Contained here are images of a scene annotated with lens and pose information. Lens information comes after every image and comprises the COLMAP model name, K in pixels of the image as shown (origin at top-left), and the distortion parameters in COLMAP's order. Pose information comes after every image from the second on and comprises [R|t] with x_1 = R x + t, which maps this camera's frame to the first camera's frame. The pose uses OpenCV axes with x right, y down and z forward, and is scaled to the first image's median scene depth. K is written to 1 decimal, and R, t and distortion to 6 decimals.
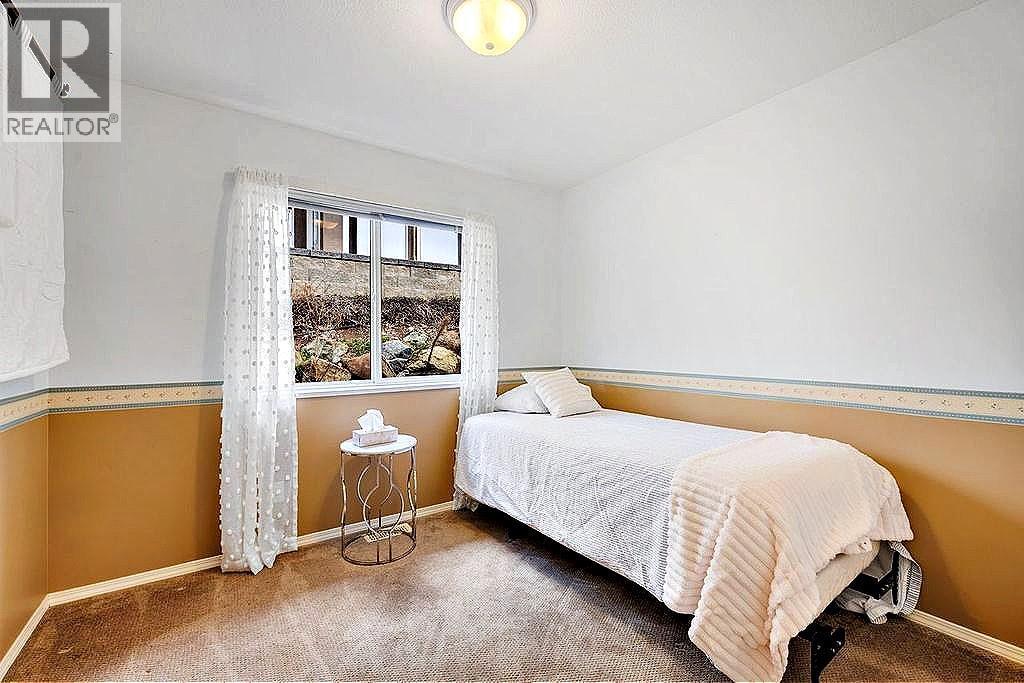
lens RADIAL K [[430.0, 0, 510.1], [0, 430.0, 349.7], [0, 0, 1]] dist [0.005447, -0.001210]
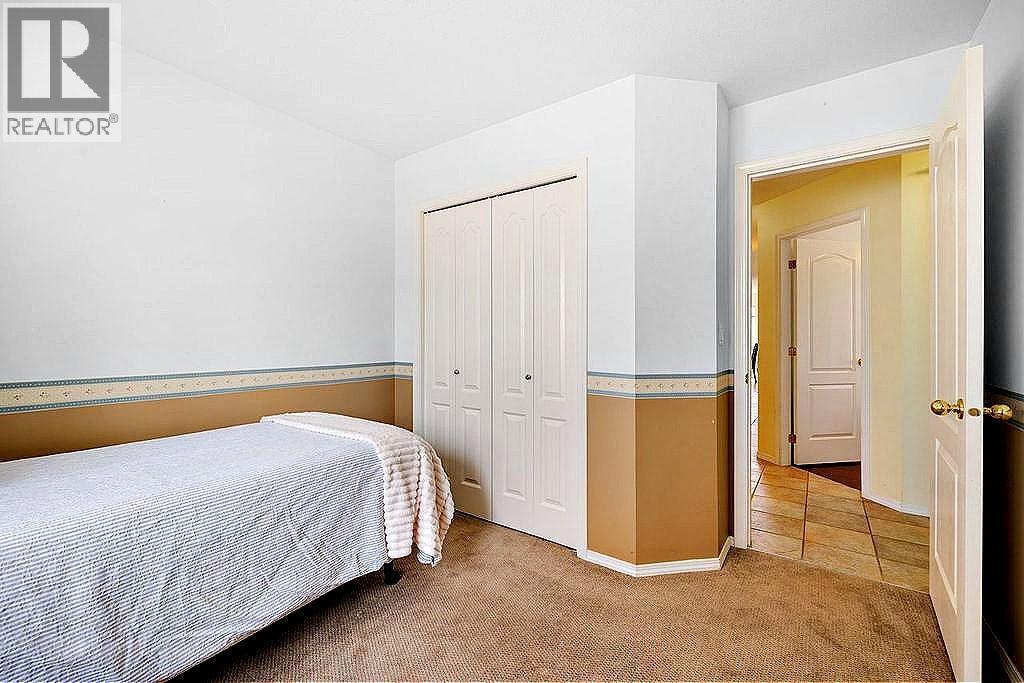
lens RADIAL K [[430.0, 0, 509.3], [0, 430.0, 335.2], [0, 0, 1]] dist [0.005447, -0.001210]
pose [[-0.345423, 0.003926, 0.938439, -0.686788], [0.001793, 0.999992, -0.003524, -0.015319], [-0.938446, 0.000466, -0.345427, 0.889742]]
